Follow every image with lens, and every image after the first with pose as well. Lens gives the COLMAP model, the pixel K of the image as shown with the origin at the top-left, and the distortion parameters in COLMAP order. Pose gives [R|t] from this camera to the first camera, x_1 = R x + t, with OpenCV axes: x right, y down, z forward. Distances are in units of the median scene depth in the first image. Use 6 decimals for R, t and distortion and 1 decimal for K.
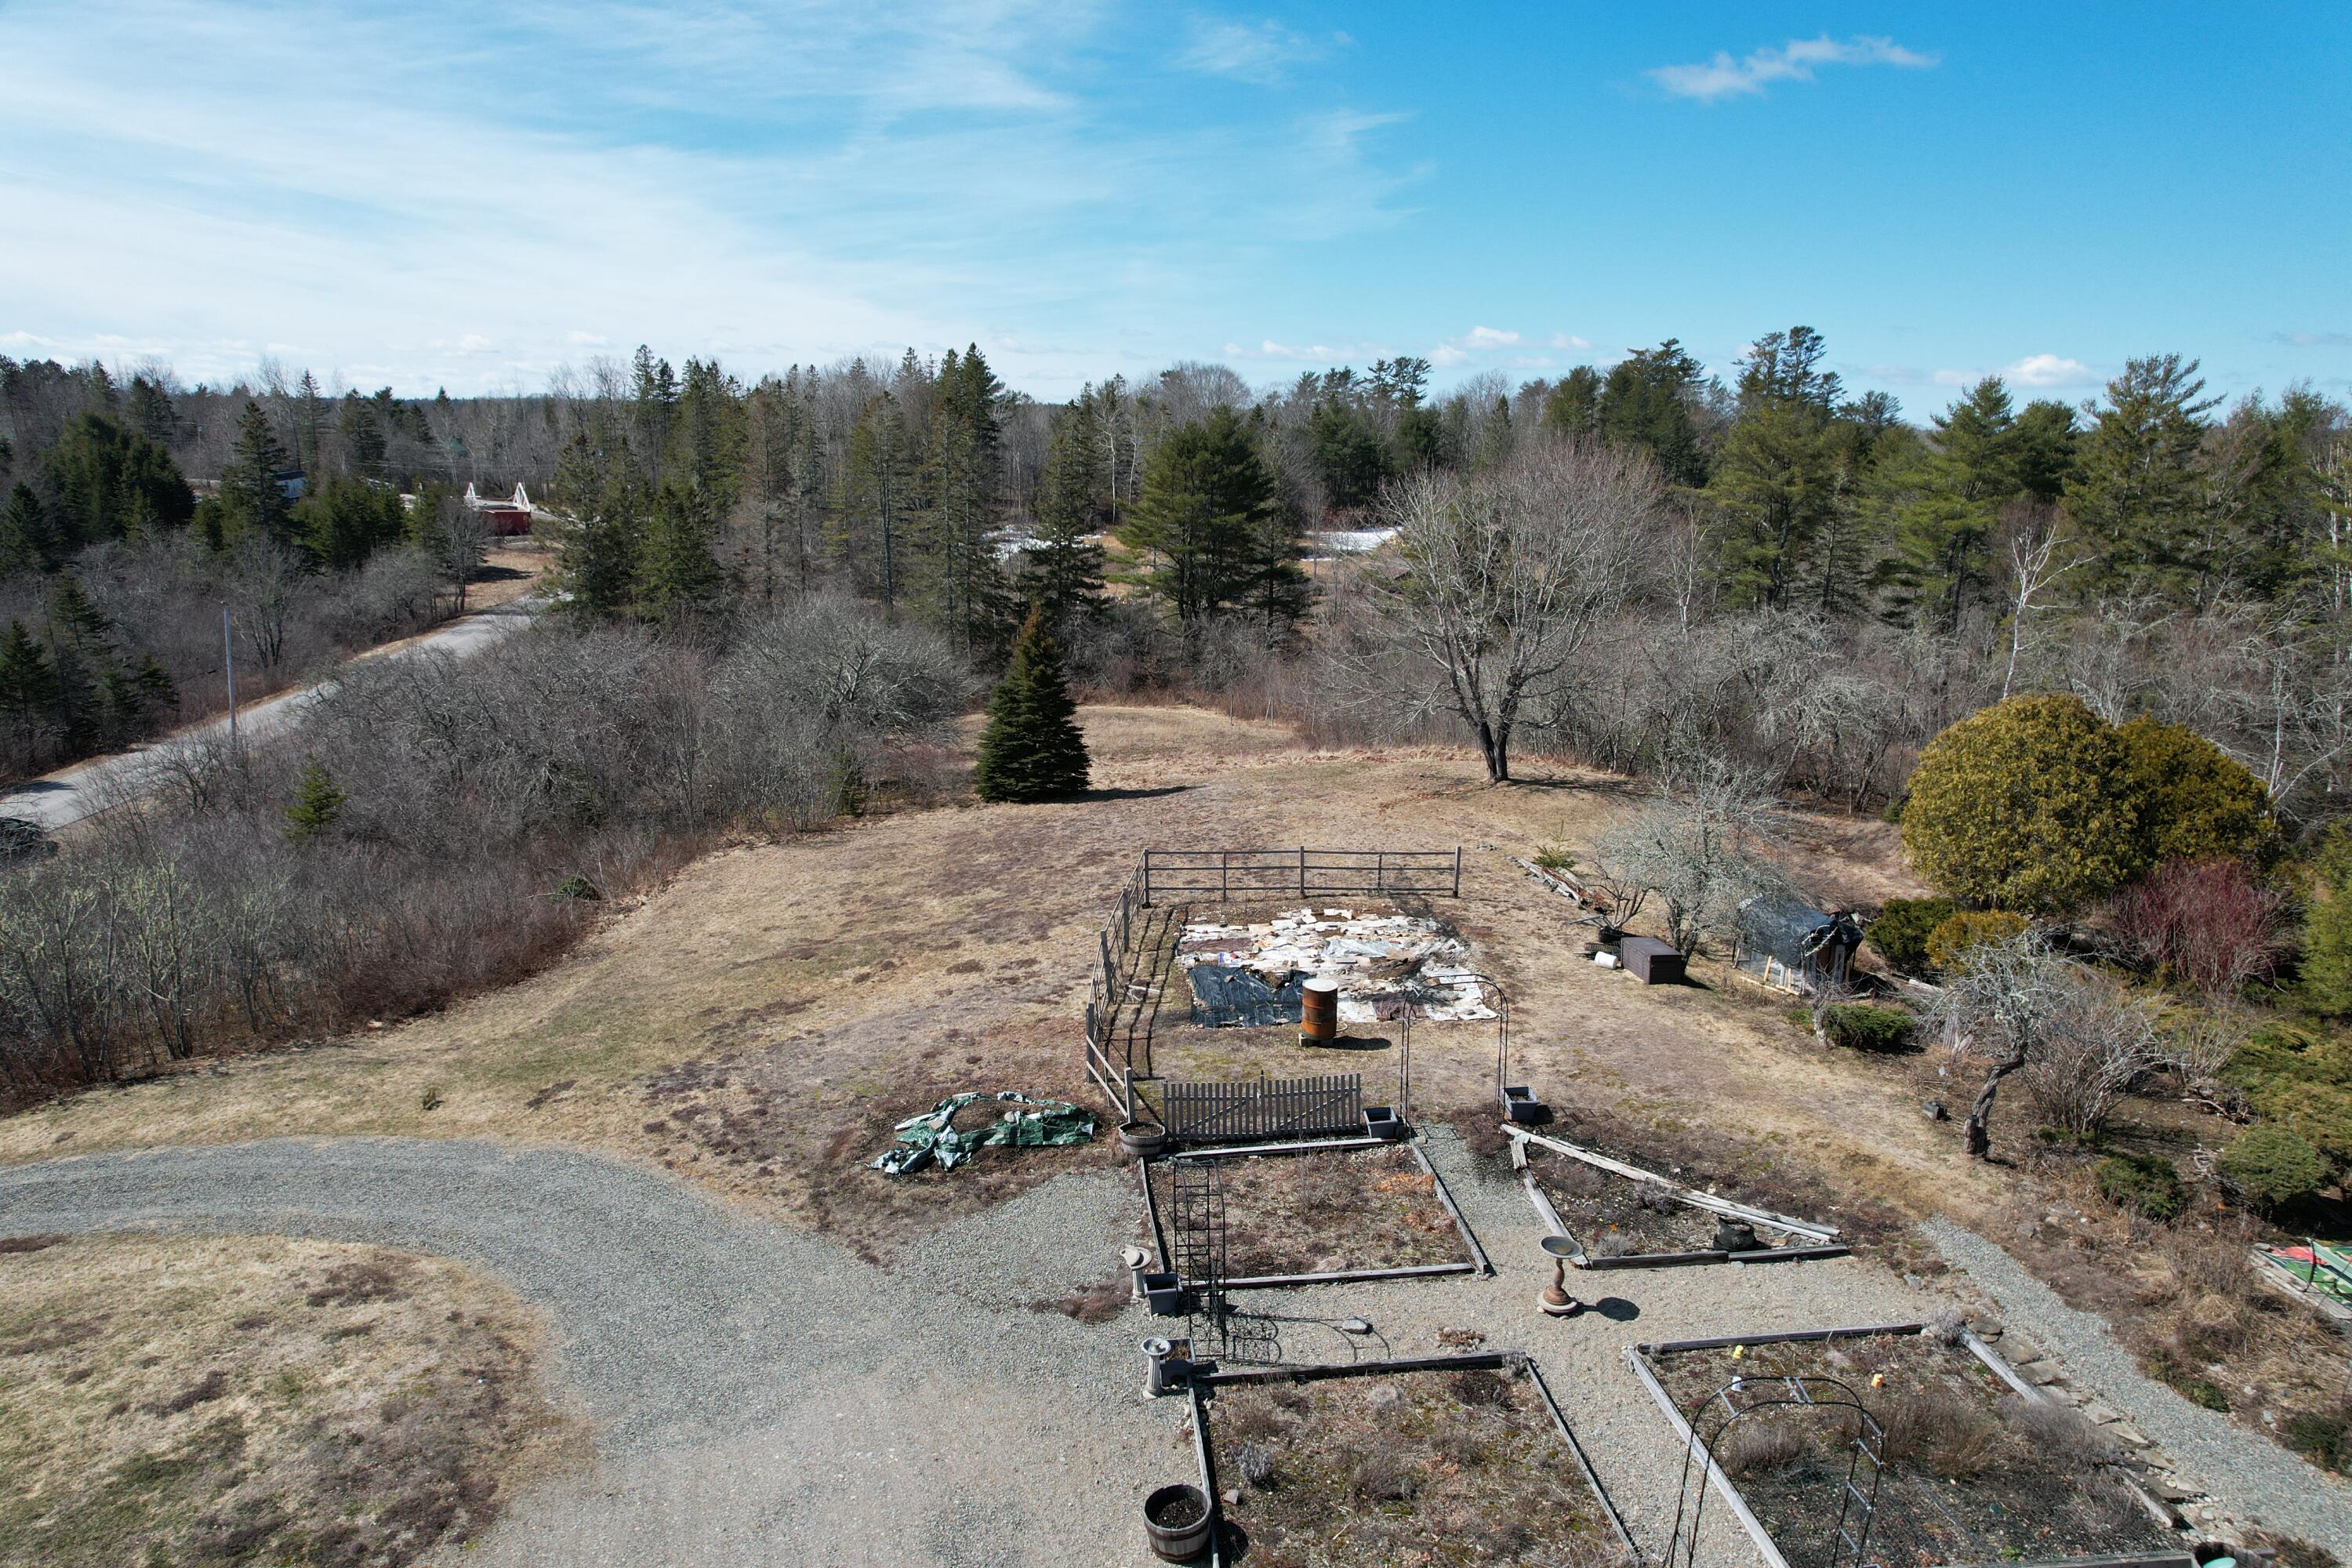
lens RADIAL K [[1490.6, 0, 1190.5], [0, 1490.6, 814.7], [0, 0, 1]] dist [-0.063758, 0.061063]
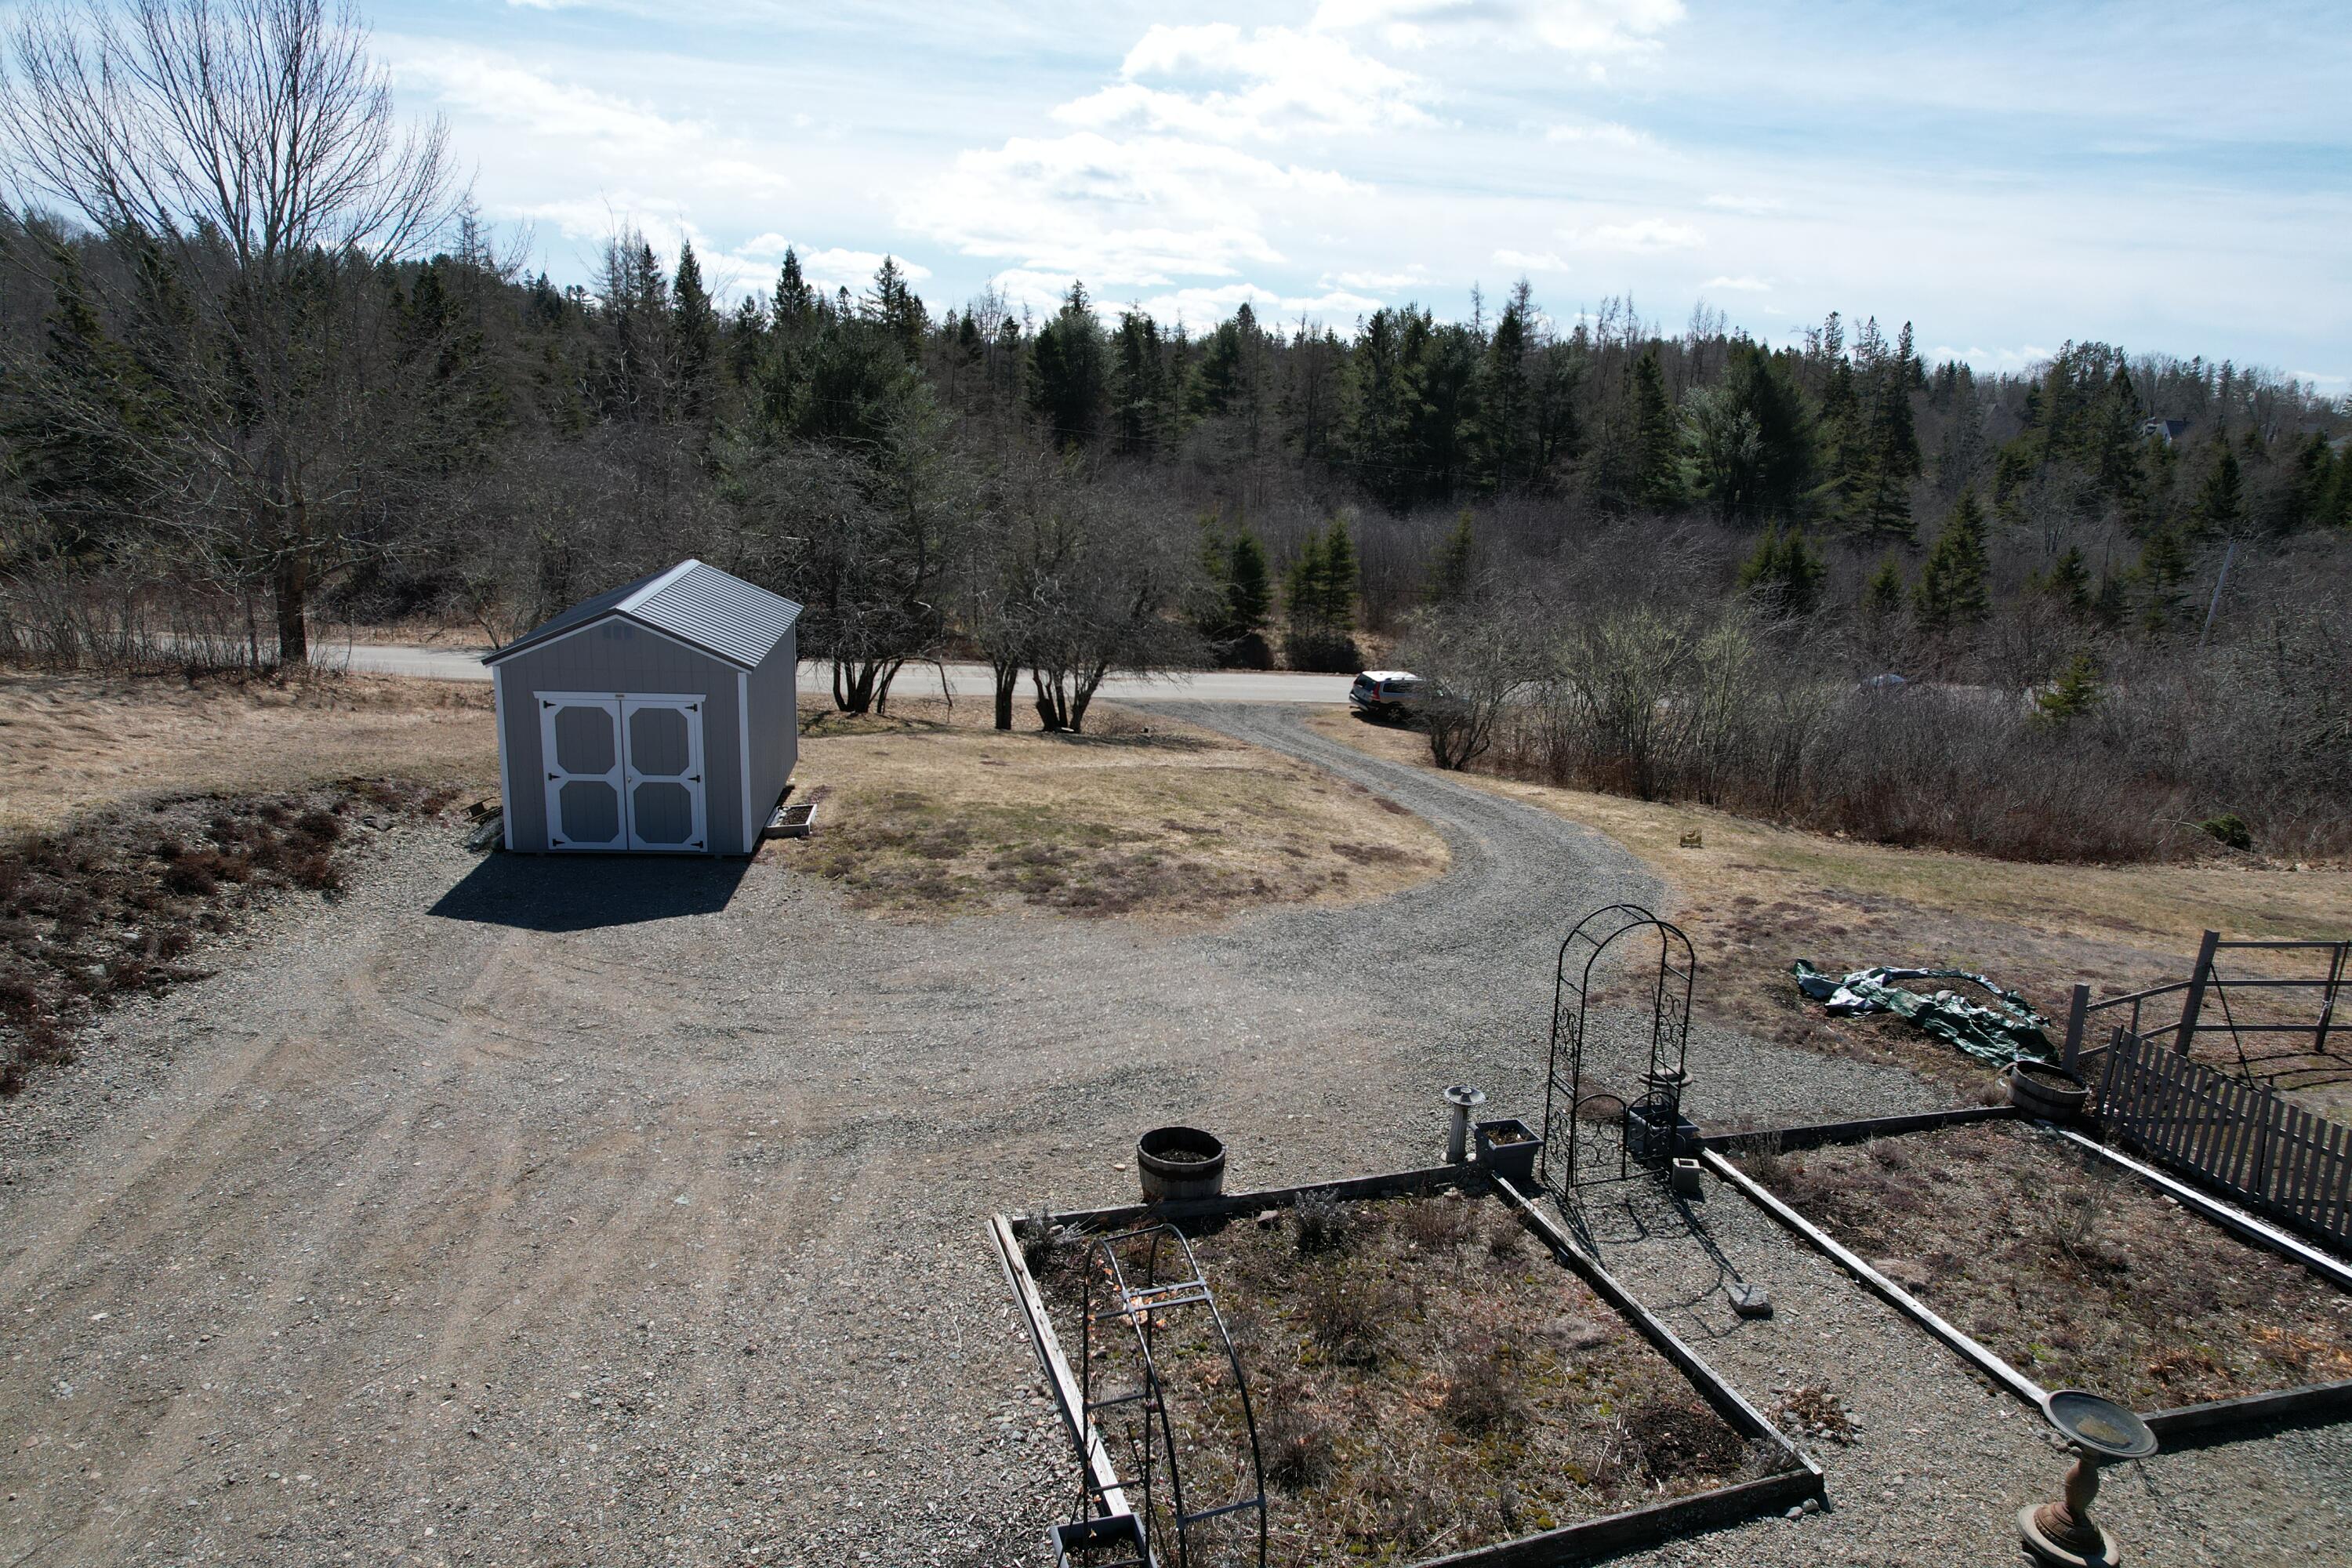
lens RADIAL K [[1539.6, 0, 1195.5], [0, 1539.6, 800.2], [0, 0, 1]] dist [-0.067737, 0.074871]
pose [[0.214493, 0.247922, -0.944737, 0.292081], [-0.284035, 0.941280, 0.182527, 0.055761], [0.934514, 0.229188, 0.272317, 0.293934]]
